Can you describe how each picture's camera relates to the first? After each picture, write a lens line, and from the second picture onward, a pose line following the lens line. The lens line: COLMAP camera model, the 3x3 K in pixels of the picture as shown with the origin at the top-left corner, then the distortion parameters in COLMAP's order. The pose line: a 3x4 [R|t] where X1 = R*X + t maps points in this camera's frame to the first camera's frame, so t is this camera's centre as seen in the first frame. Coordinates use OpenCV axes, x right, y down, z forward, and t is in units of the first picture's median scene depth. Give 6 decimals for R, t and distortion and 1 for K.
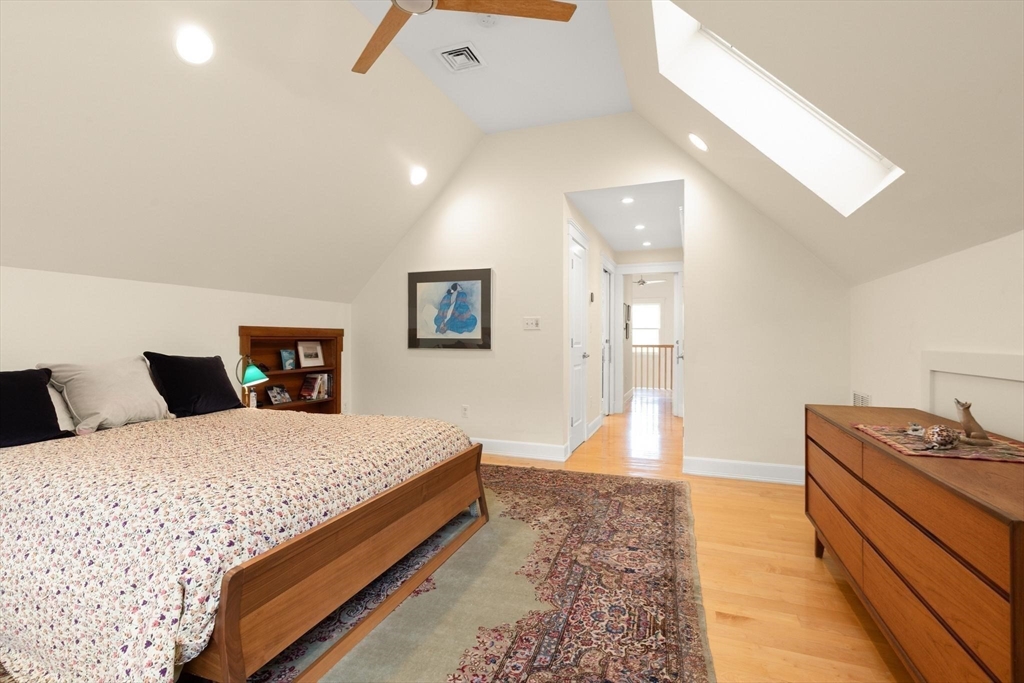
lens RADIAL K [[468.9, 0, 515.3], [0, 468.9, 338.7], [0, 0, 1]] dist [0.006142, -0.002407]
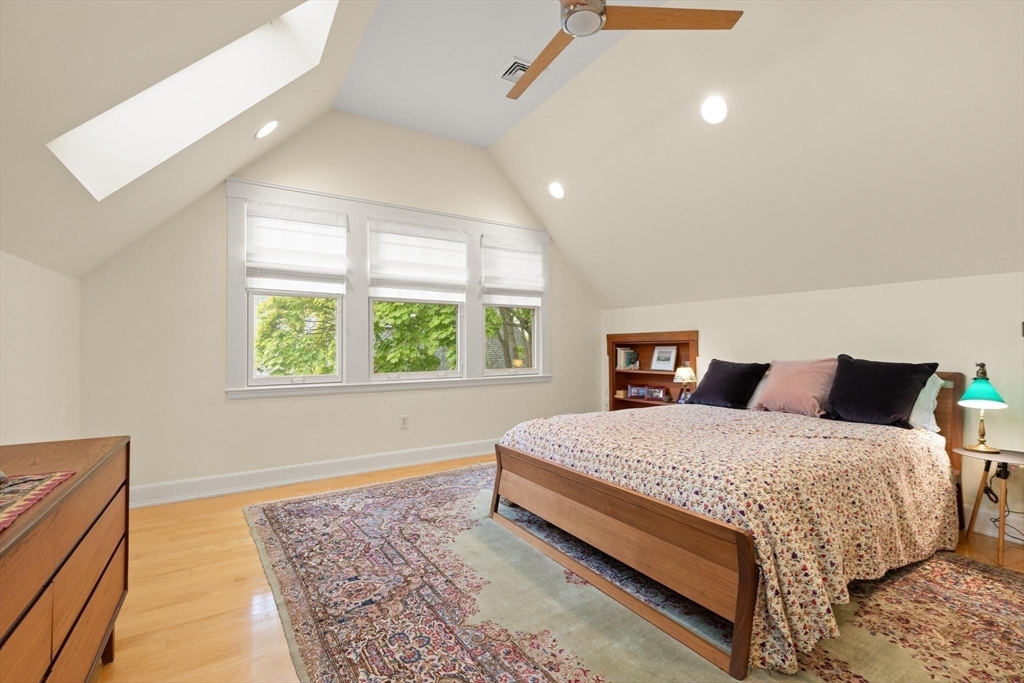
lens RADIAL K [[468.9, 0, 516.4], [0, 468.9, 343.2], [0, 0, 1]] dist [0.006142, -0.002407]
pose [[-0.622633, 0.001527, -0.782513, 0.822974], [0.004914, 0.999986, -0.001959, 0.006588], [0.782499, -0.005065, -0.622632, 1.806833]]
